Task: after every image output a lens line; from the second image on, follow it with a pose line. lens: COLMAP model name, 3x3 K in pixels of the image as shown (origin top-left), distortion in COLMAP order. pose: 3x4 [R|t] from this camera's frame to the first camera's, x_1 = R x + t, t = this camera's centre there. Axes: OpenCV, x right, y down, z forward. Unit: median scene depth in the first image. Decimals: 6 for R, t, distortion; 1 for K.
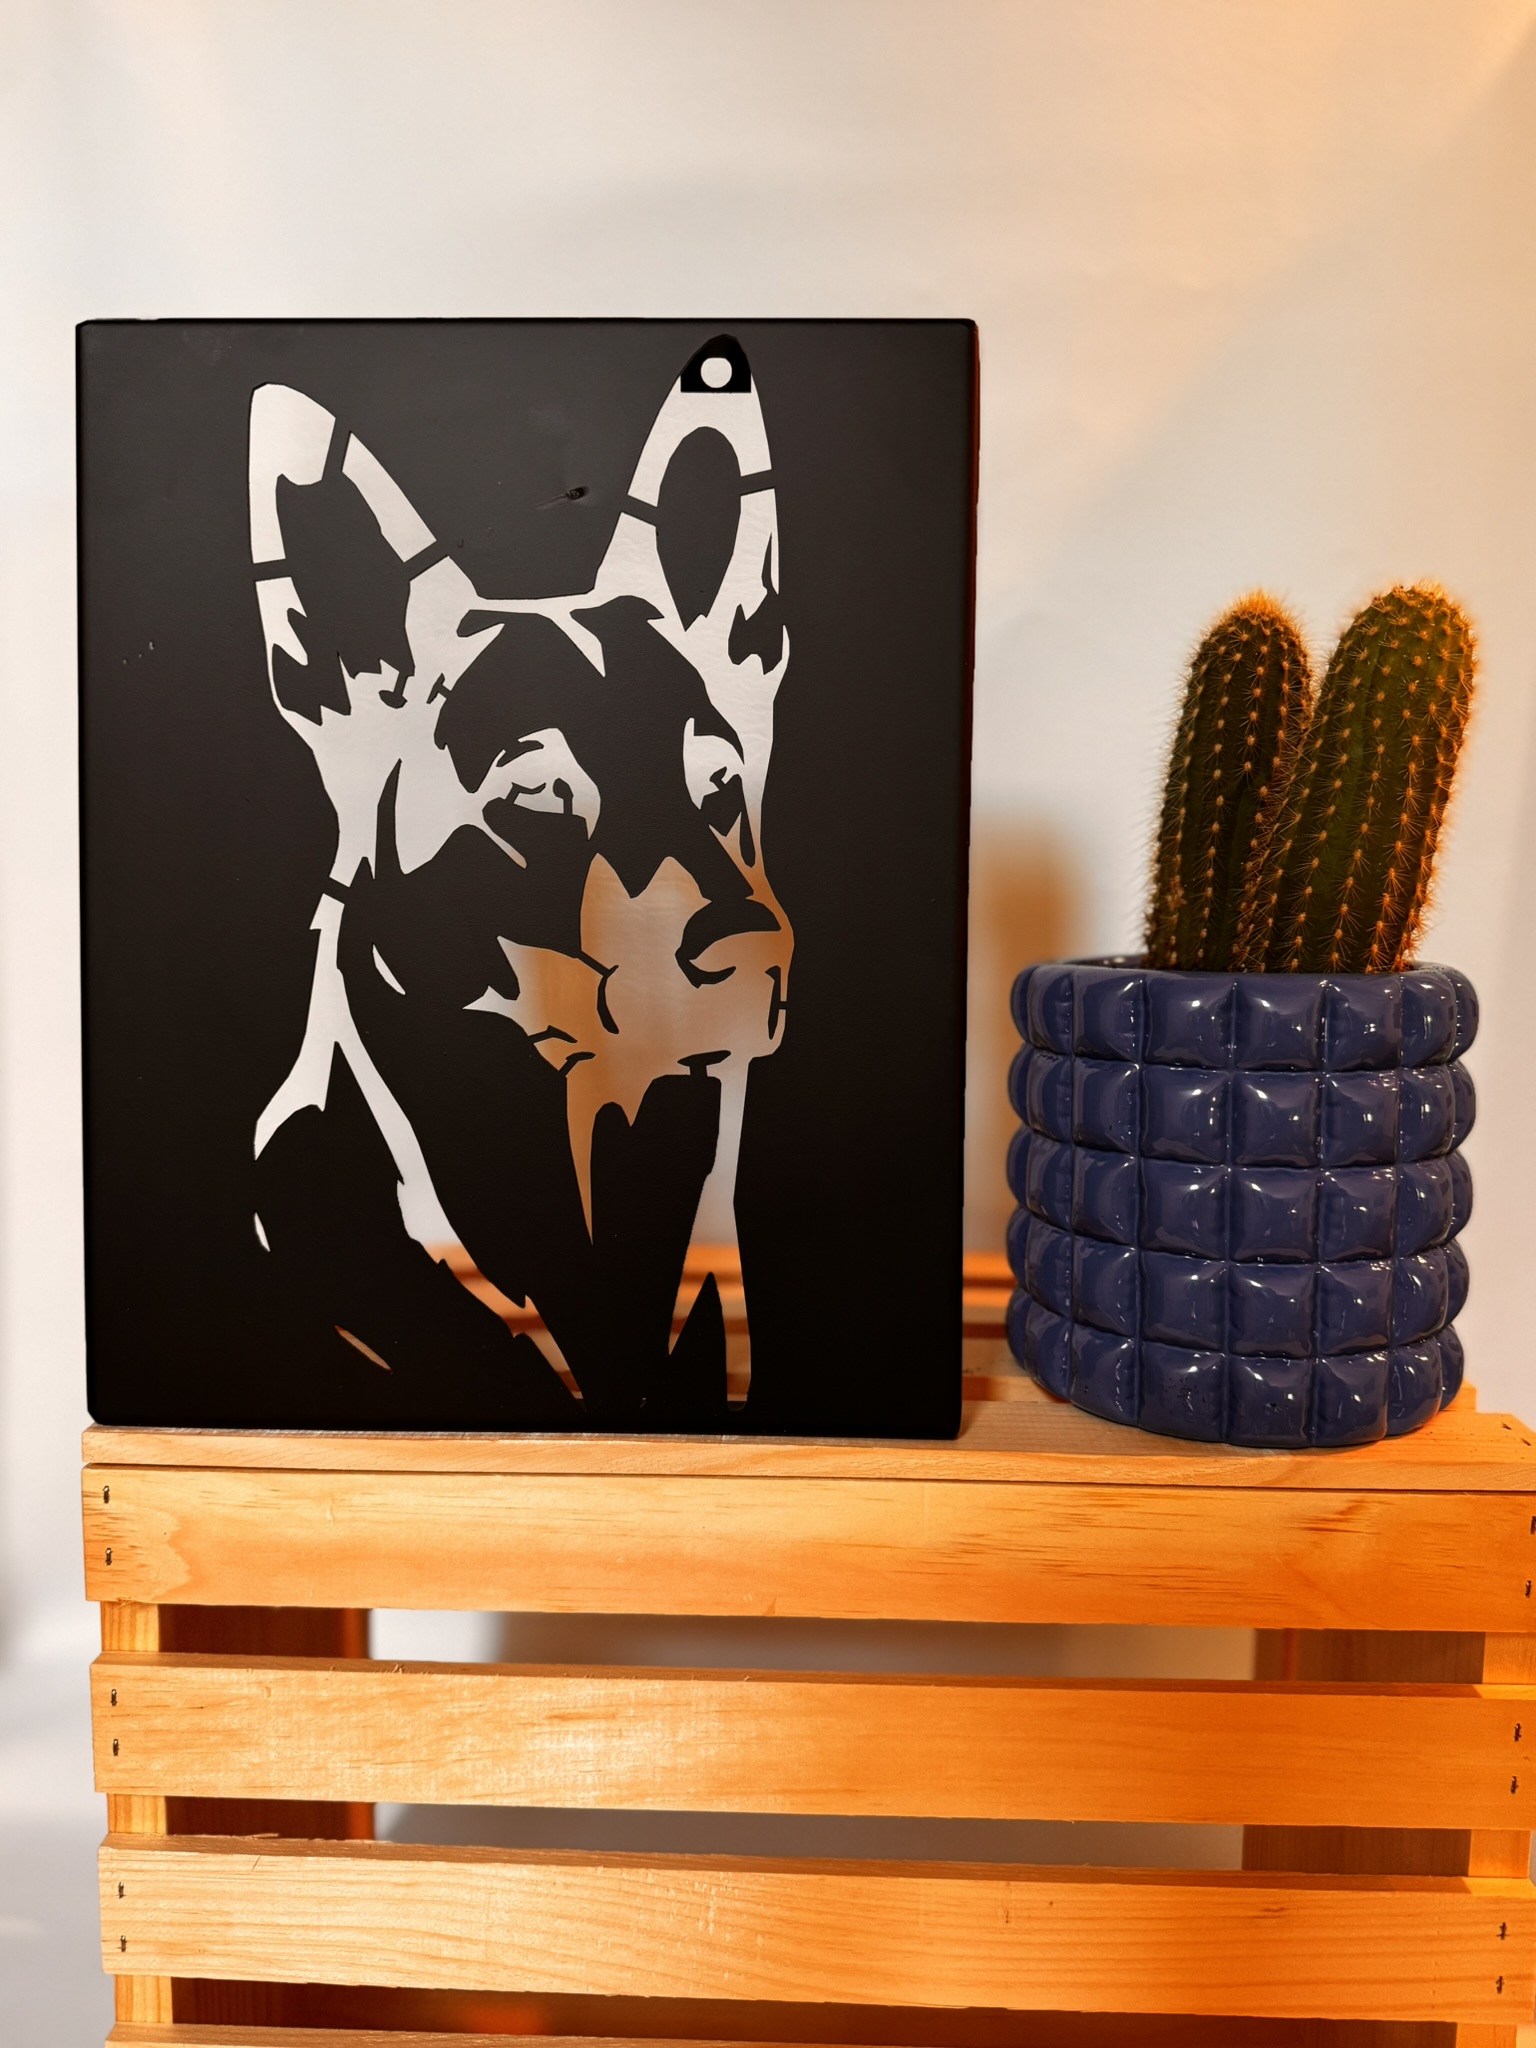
lens RADIAL K [[1540.2, 0, 768.0], [0, 1540.2, 1024.0], [0, 0, 1]] dist [0.156243, -0.377917]
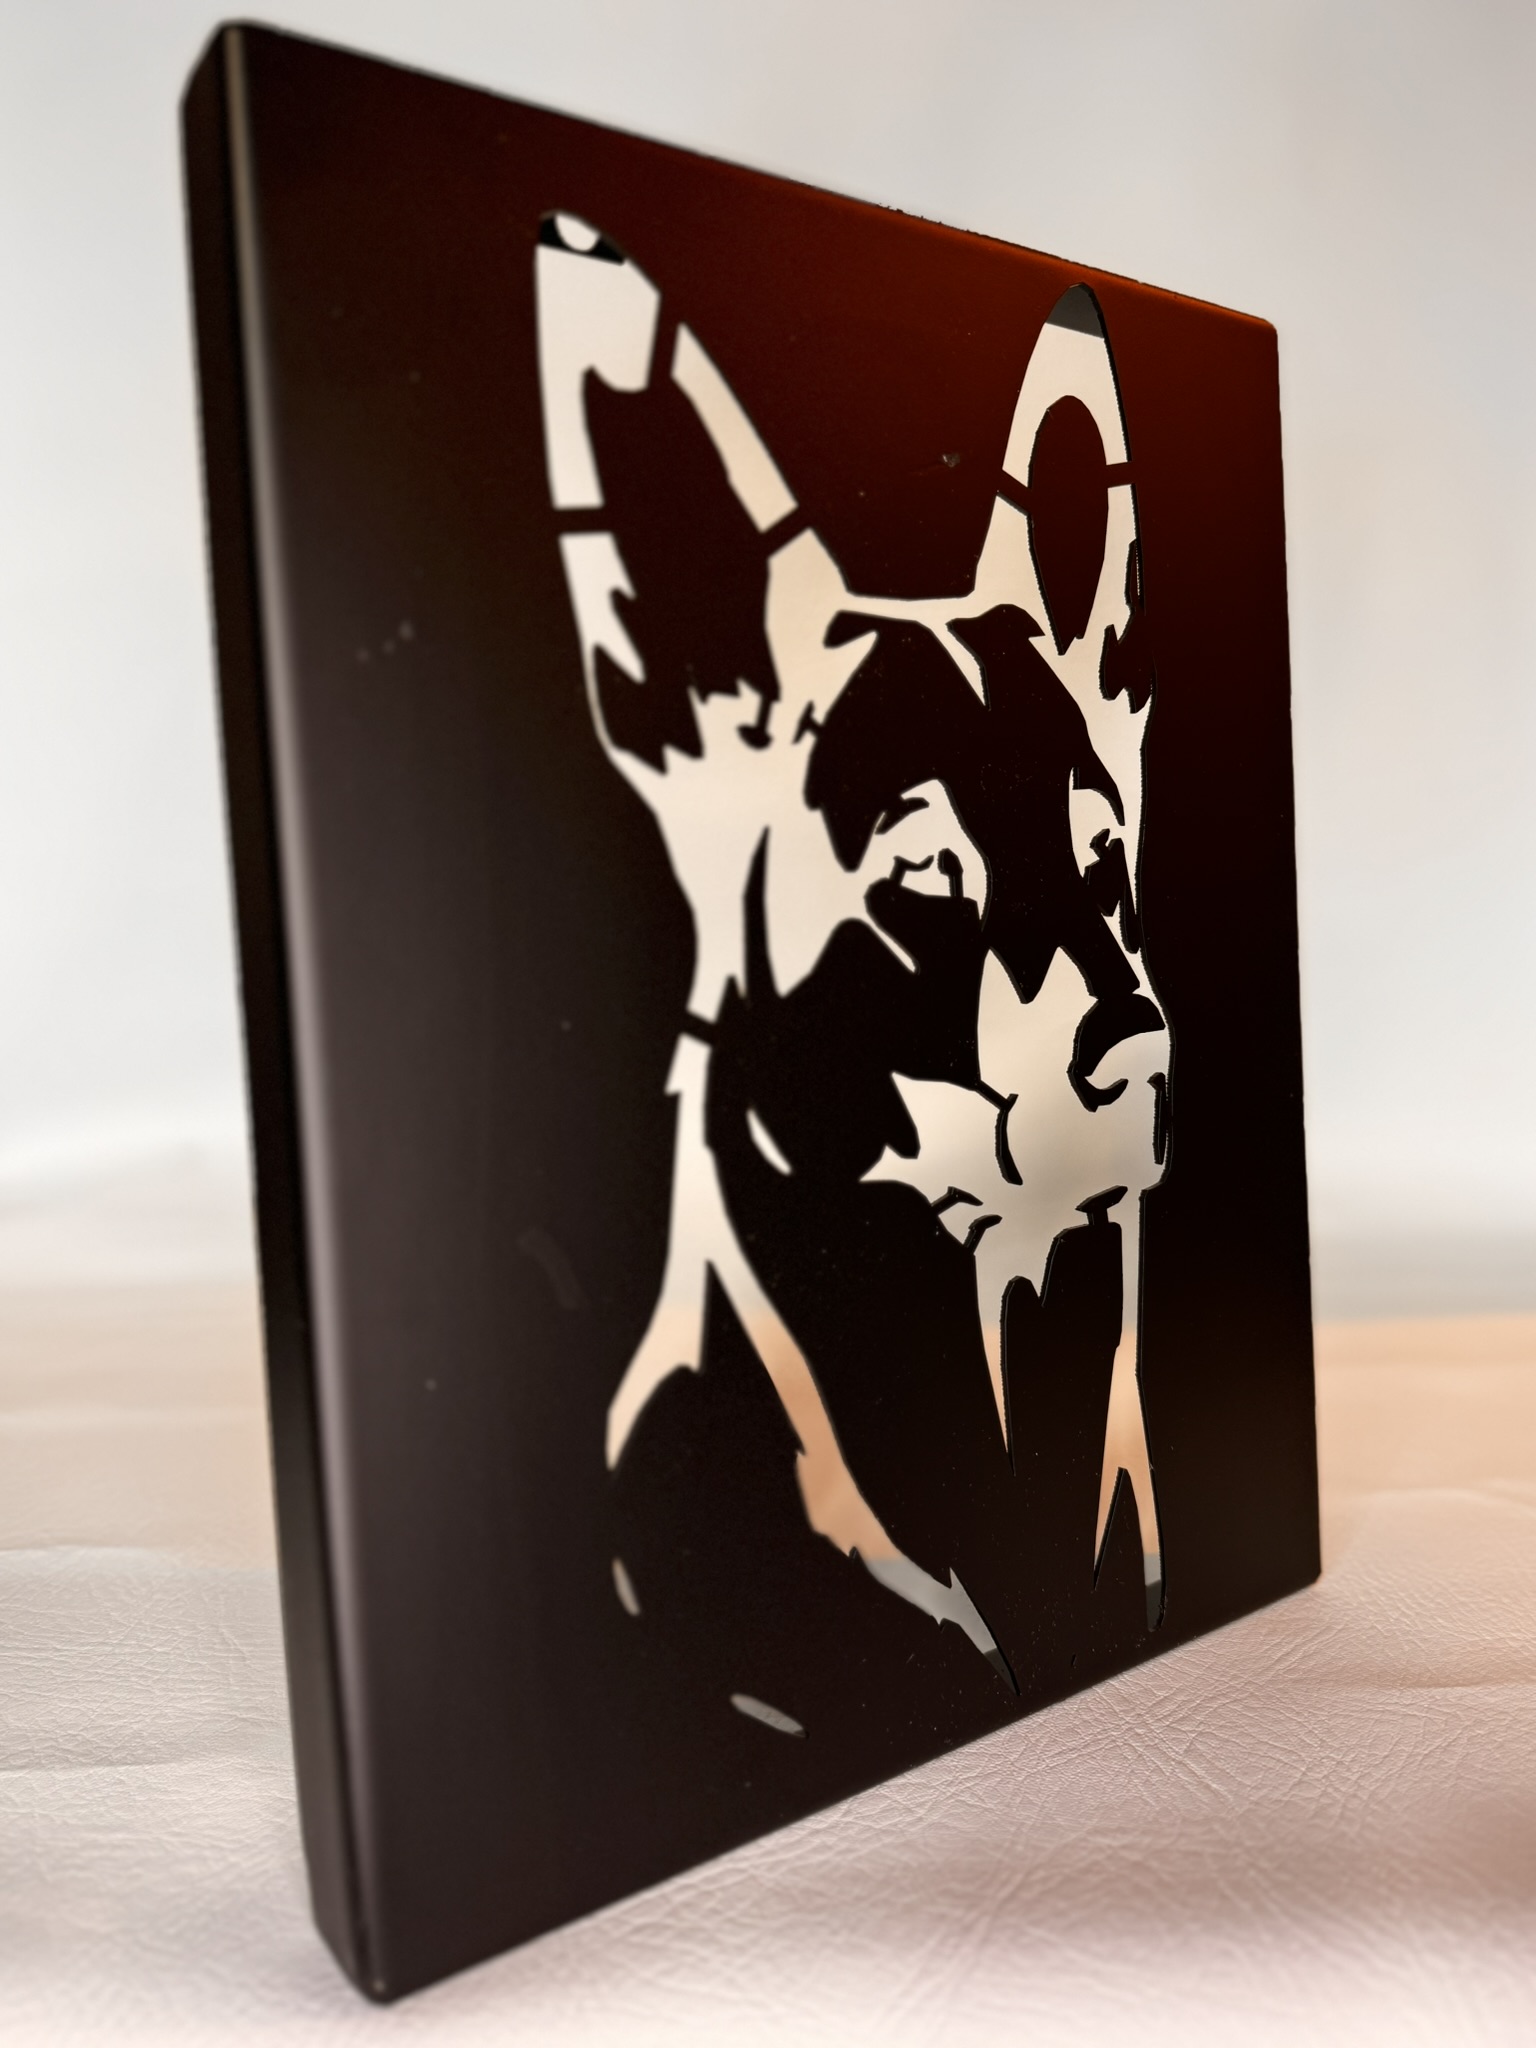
lens RADIAL K [[1540.2, 0, 768.0], [0, 1540.2, 1024.0], [0, 0, 1]] dist [0.156243, -0.377917]
pose [[0.983525, -0.084706, -0.159696, -0.111146], [0.073240, 0.994386, -0.076371, -0.027805], [0.165268, 0.063417, 0.984208, 0.283652]]
